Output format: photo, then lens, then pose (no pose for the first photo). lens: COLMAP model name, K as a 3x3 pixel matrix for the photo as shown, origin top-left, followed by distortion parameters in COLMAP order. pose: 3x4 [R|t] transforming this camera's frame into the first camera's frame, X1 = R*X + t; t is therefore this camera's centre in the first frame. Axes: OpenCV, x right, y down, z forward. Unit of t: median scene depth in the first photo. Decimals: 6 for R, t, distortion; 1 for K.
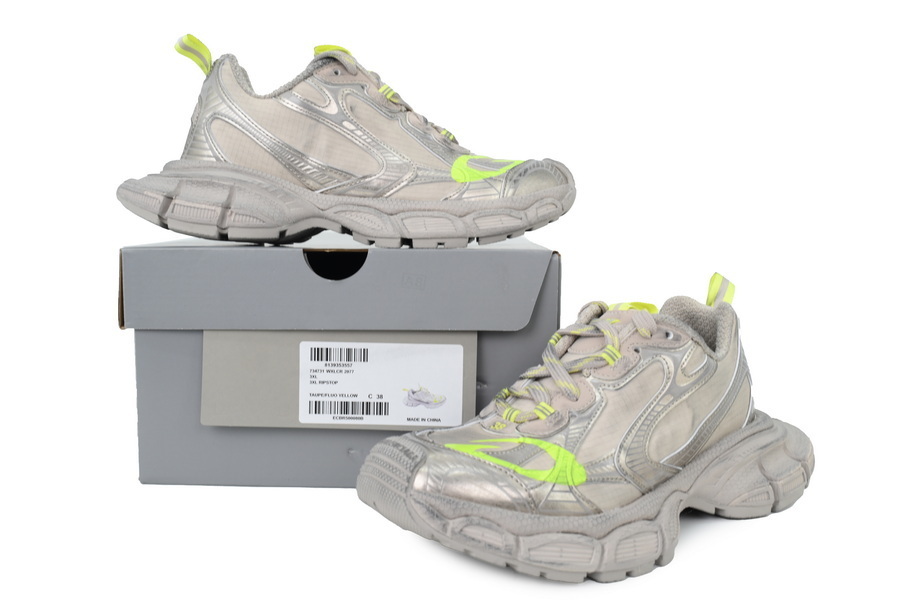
lens RADIAL K [[844.7, 0, 450.0], [0, 844.7, 300.0], [0, 0, 1]] dist [0.003969, -0.002171]
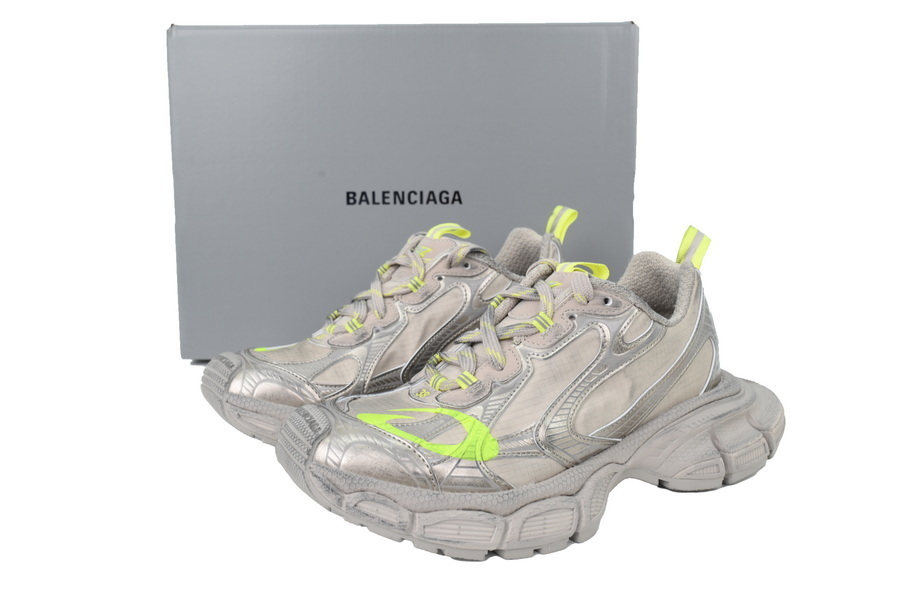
lens RADIAL K [[844.7, 0, 450.0], [0, 844.7, 300.0], [0, 0, 1]] dist [0.003969, -0.002171]
pose [[0.992099, 0.010780, -0.124993, 0.212072], [0.002458, 0.994440, 0.105274, -0.062495], [0.125433, -0.104749, 0.986557, 0.049558]]
